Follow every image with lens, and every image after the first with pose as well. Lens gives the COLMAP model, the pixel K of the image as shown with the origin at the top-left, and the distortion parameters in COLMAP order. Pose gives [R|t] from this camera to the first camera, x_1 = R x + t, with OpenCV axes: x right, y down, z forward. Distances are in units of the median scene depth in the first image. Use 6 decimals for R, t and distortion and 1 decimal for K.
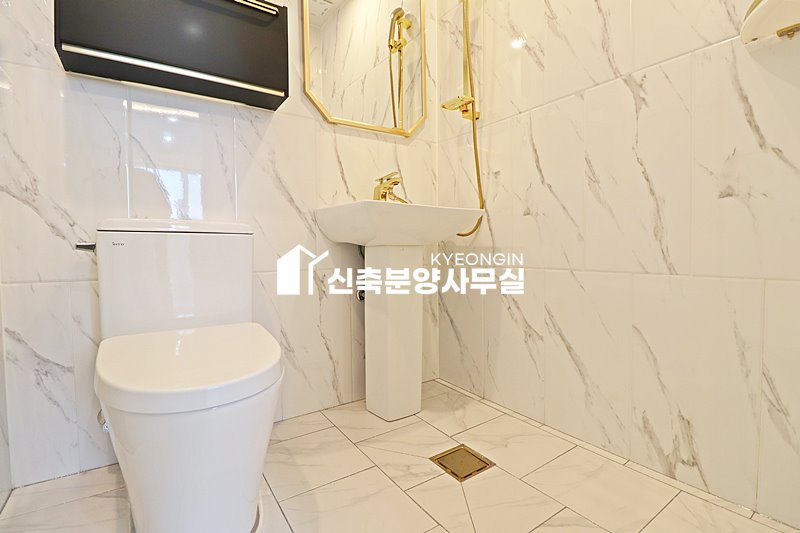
lens RADIAL K [[369.5, 0, 397.7], [0, 369.5, 262.3], [0, 0, 1]] dist [-0.003341, -0.009677]
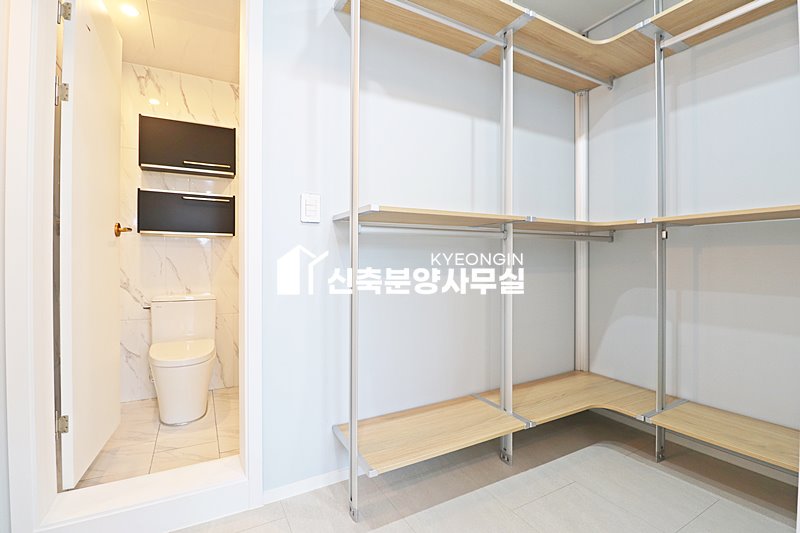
lens RADIAL K [[369.5, 0, 401.5], [0, 369.5, 263.6], [0, 0, 1]] dist [-0.003341, -0.009677]
pose [[0.995266, 0.017183, -0.095652, 1.067014], [-0.019113, 0.999631, -0.019300, -0.308962], [0.095285, 0.021037, 0.995228, -1.283737]]
